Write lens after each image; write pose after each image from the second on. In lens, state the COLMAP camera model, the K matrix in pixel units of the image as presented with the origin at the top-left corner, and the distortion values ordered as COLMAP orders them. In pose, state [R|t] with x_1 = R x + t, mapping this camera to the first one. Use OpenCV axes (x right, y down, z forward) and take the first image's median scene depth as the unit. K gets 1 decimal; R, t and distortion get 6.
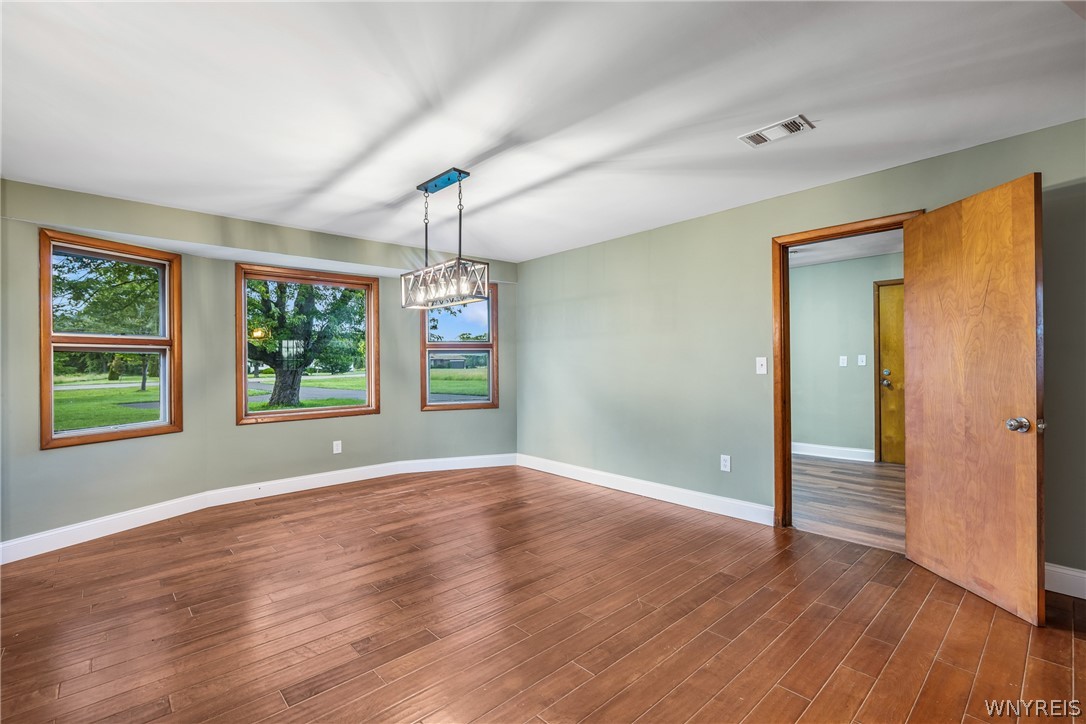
lens RADIAL K [[480.6, 0, 539.3], [0, 480.6, 361.7], [0, 0, 1]] dist [-0.033503, 0.000493]
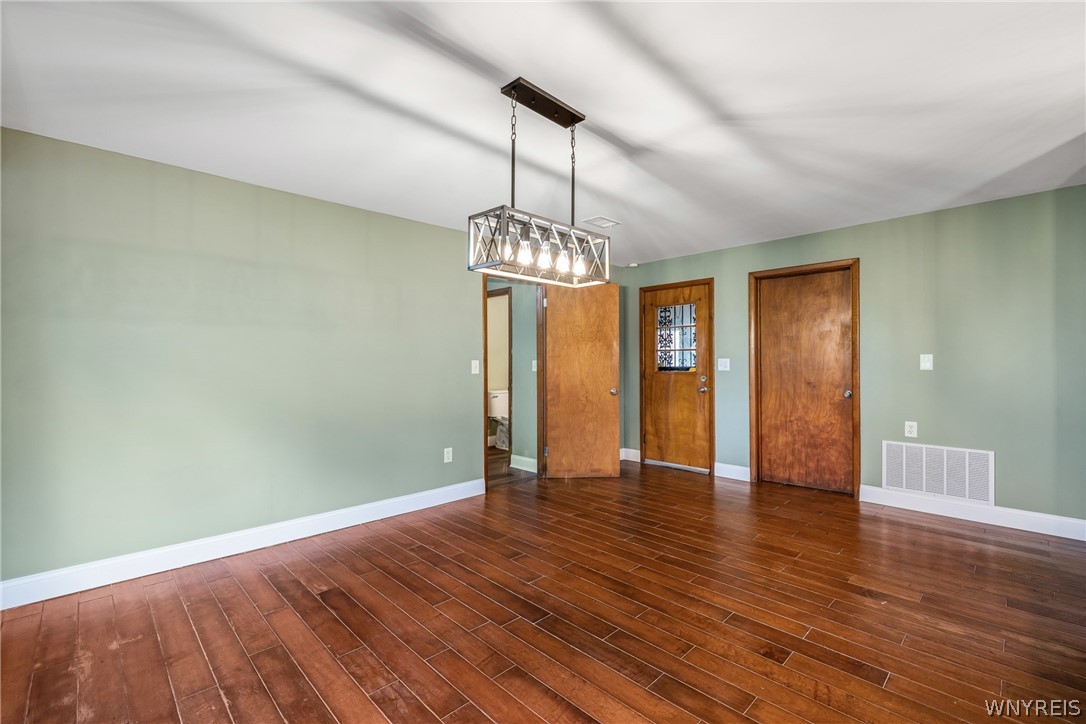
lens RADIAL K [[455.5, 0, 547.7], [0, 455.5, 359.9], [0, 0, 1]] dist [-0.001300, 0.000378]
pose [[-0.030627, 0.015731, 0.999407, -0.792988], [0.003614, 0.999871, -0.015628, 0.009162], [-0.999524, 0.003133, -0.030680, 0.926567]]
